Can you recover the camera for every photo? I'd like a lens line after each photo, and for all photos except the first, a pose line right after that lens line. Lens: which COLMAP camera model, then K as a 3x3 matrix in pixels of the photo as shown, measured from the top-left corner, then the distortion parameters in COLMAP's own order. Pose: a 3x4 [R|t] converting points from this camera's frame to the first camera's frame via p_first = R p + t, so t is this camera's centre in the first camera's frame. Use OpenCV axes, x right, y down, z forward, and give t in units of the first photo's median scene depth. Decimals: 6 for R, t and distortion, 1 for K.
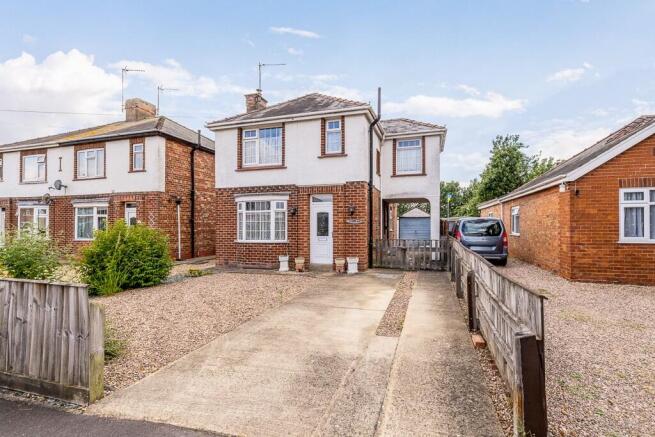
lens RADIAL K [[286.5, 0, 334.5], [0, 286.5, 217.8], [0, 0, 1]] dist [0.001342, 0.000337]
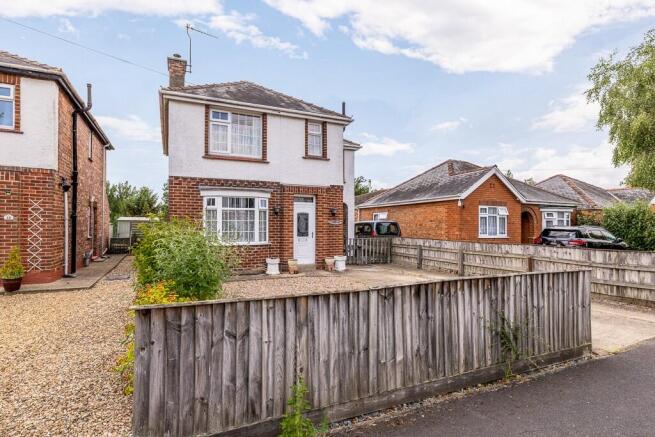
lens RADIAL K [[309.4, 0, 286.4], [0, 309.4, 218.1], [0, 0, 1]] dist [0.001909, 0.000263]
pose [[0.798787, 0.024207, 0.601127, -0.713707], [-0.024005, 0.999677, -0.008358, 0.009813], [-0.601135, -0.007753, 0.799110, 0.167899]]
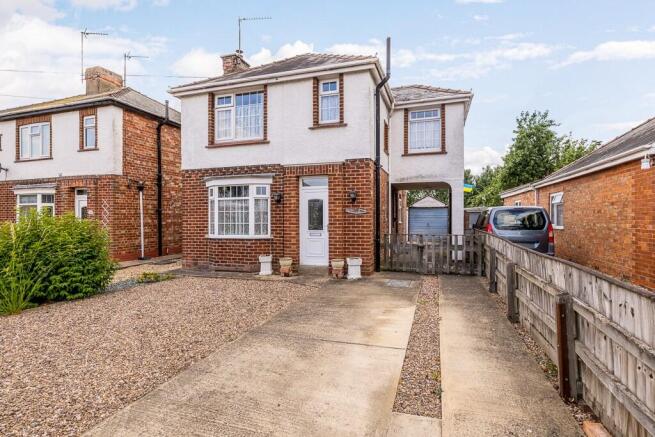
lens RADIAL K [[308.7, 0, 330.2], [0, 308.7, 212.2], [0, 0, 1]] dist [0.002312, 0.000264]
pose [[0.999917, -0.001010, -0.012811, 0.009148], [0.001132, 0.999954, 0.009479, 0.007723], [0.012801, -0.009493, 0.999873, 0.157689]]
